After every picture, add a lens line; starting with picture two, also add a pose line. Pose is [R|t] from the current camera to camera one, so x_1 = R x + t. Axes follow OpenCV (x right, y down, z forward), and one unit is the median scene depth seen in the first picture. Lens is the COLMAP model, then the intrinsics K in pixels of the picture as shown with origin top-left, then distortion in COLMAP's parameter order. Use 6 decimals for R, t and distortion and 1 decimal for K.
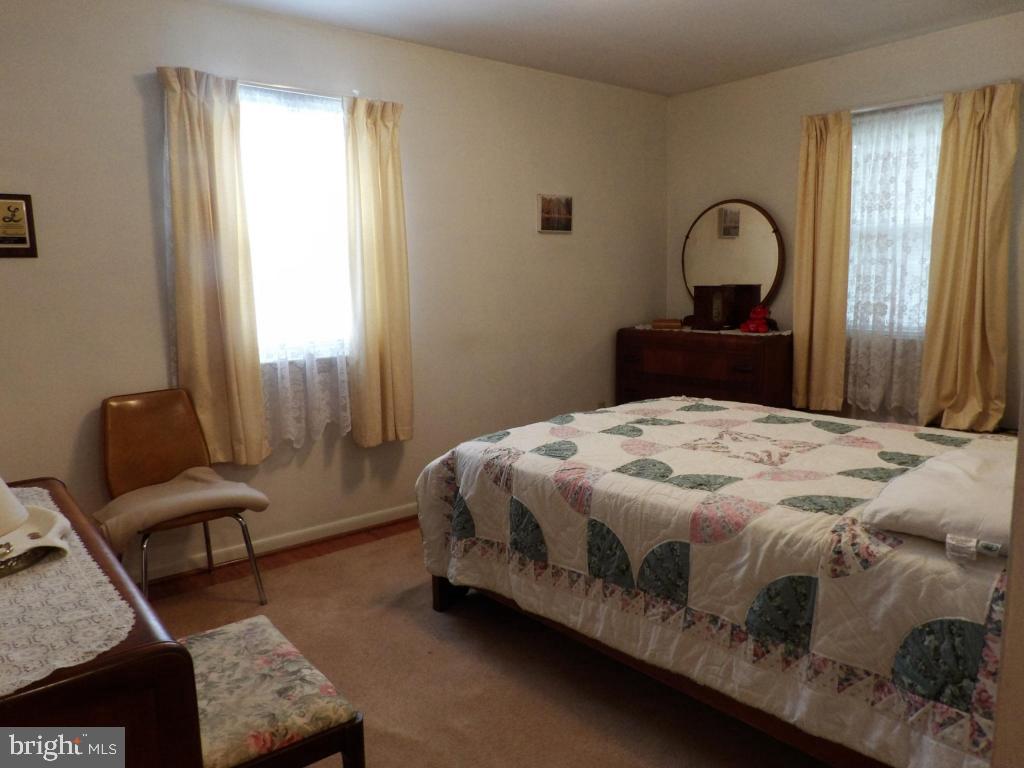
lens RADIAL K [[739.0, 0, 490.0], [0, 739.0, 380.0], [0, 0, 1]] dist [-0.043140, 0.062896]
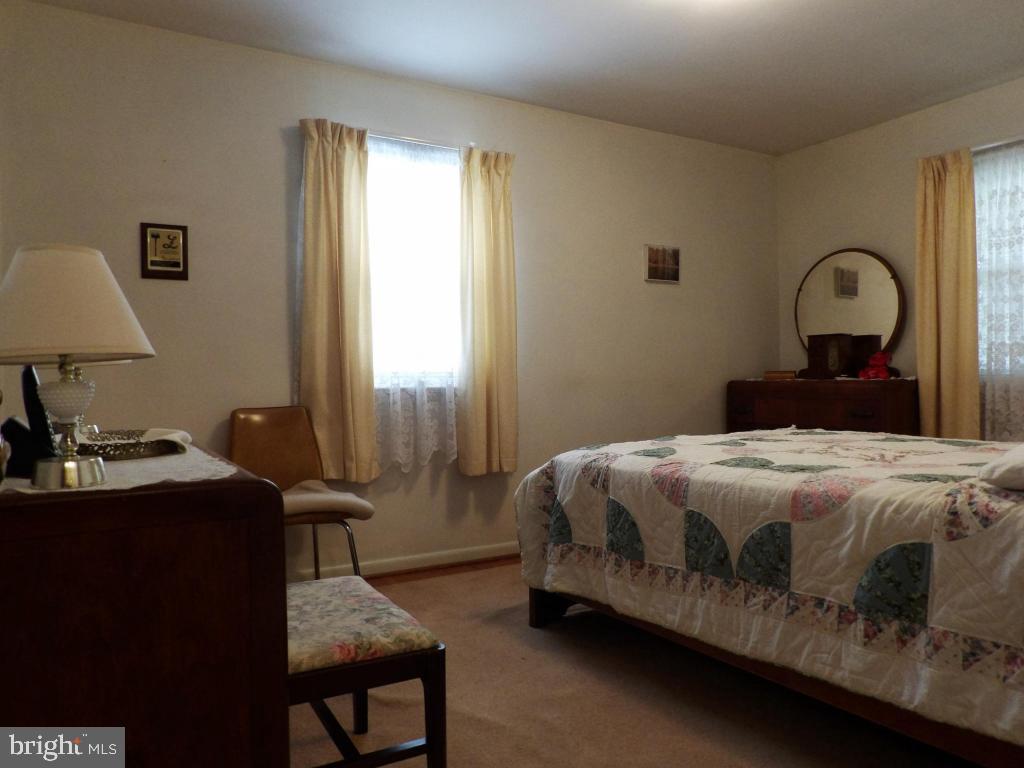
lens RADIAL K [[739.0, 0, 490.7], [0, 739.0, 391.4], [0, 0, 1]] dist [-0.043140, 0.062896]
pose [[0.987241, 0.009003, -0.158977, 0.024941], [-0.031201, 0.989983, -0.137692, 0.136578], [0.156145, 0.140896, 0.977633, -0.013767]]
